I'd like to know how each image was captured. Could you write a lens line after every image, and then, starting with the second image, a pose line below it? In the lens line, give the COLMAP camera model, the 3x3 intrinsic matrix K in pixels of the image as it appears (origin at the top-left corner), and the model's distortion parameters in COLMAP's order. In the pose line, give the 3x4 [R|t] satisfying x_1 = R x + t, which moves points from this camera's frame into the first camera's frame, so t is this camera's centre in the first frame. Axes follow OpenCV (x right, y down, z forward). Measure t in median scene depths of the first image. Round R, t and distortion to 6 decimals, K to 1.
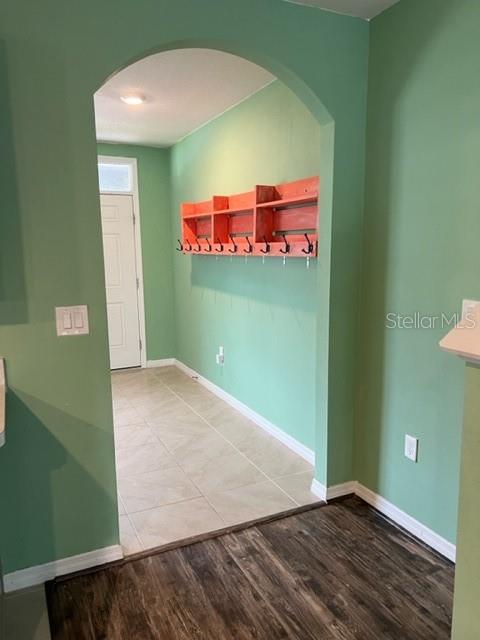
lens RADIAL K [[480.3, 0, 241.4], [0, 480.3, 321.5], [0, 0, 1]] dist [0.032918, -0.011322]
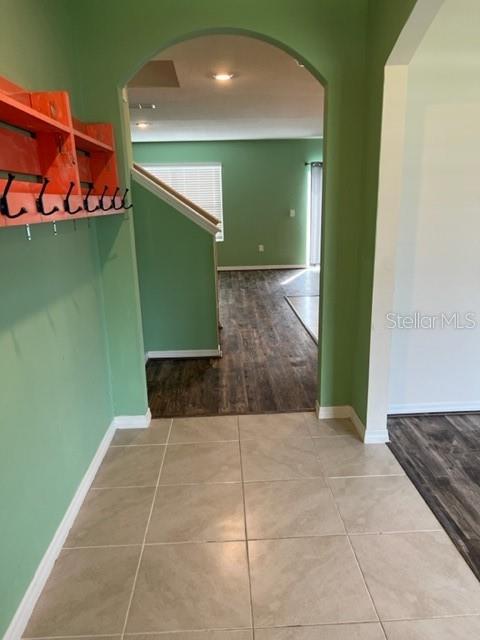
lens RADIAL K [[480.3, 0, 241.4], [0, 480.3, 322.7], [0, 0, 1]] dist [0.032918, -0.011322]
pose [[-0.917815, -0.054327, 0.393273, -0.463270], [0.105900, 0.921199, 0.374403, -0.255884], [-0.382623, 0.385281, -0.839737, 1.718132]]
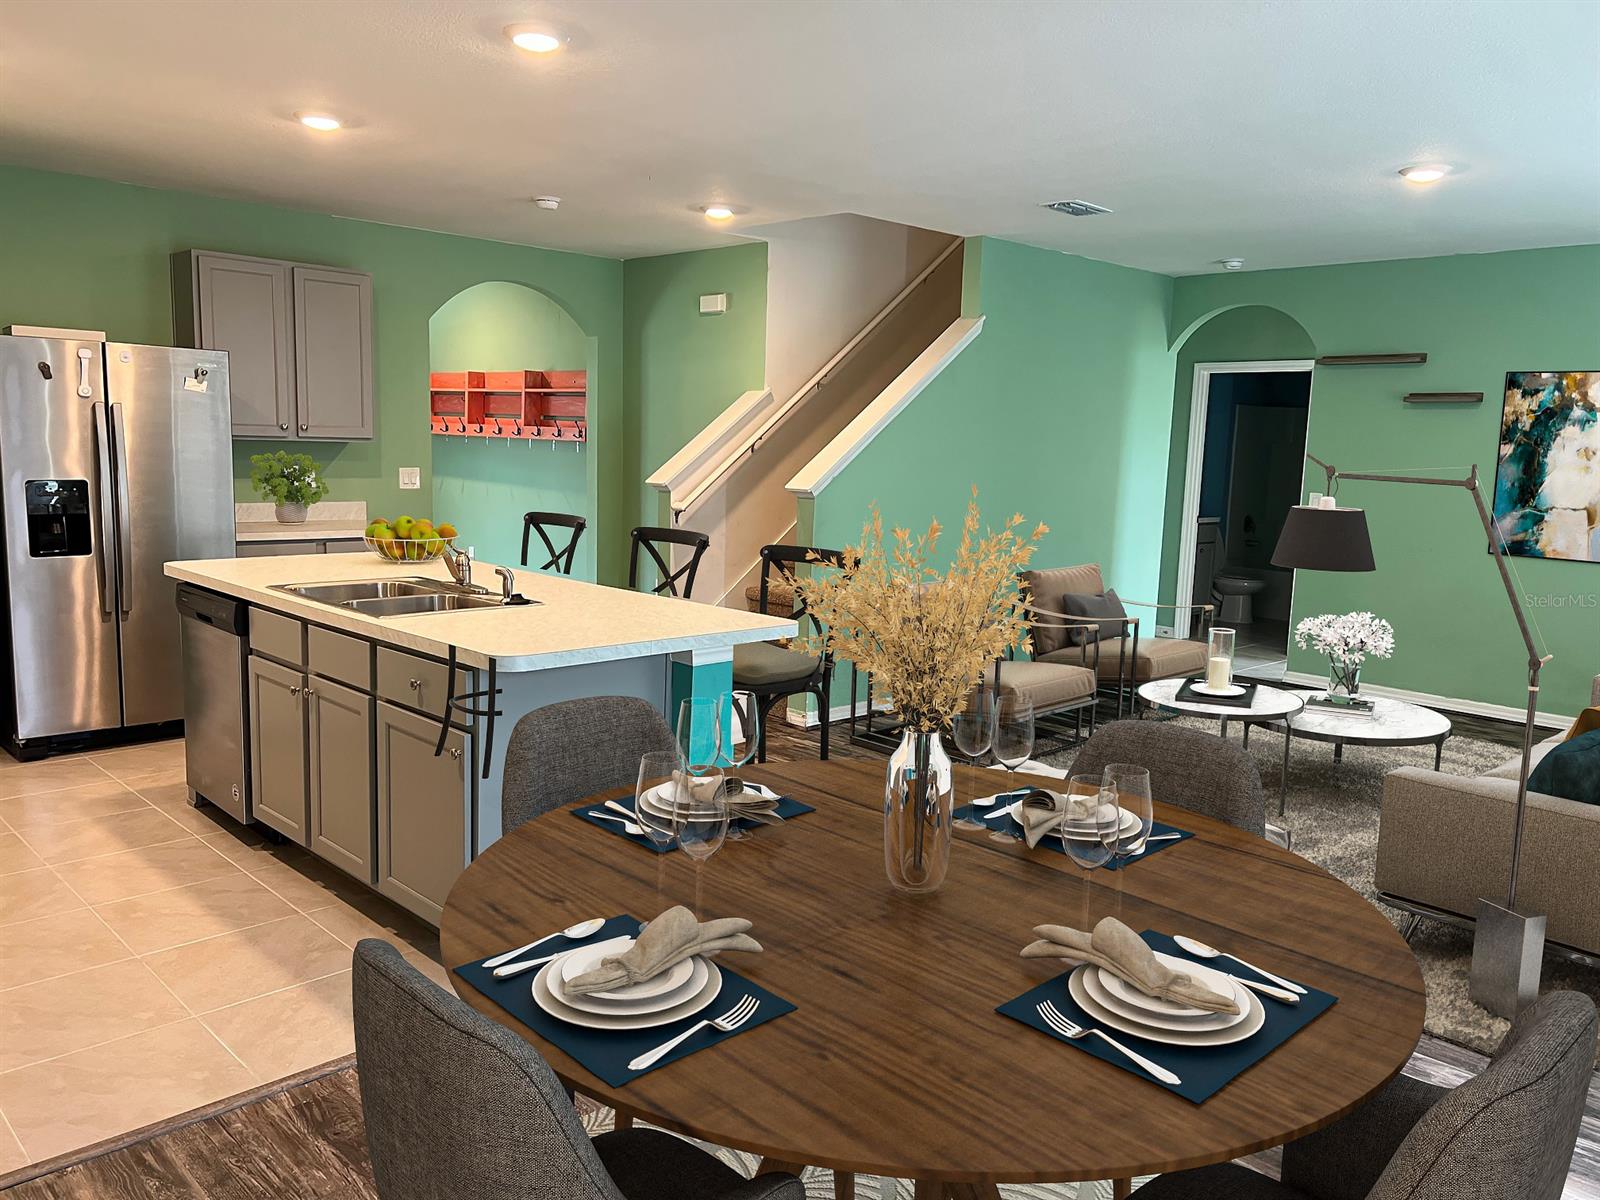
lens RADIAL K [[1200.8, 0, 804.6], [0, 1200.8, 595.1], [0, 0, 1]] dist [0.032918, -0.011322]
pose [[0.940059, -0.001260, 0.341010, -0.325976], [0.007969, 0.999801, -0.018274, 0.284415], [-0.340919, 0.019897, 0.939882, -1.840507]]
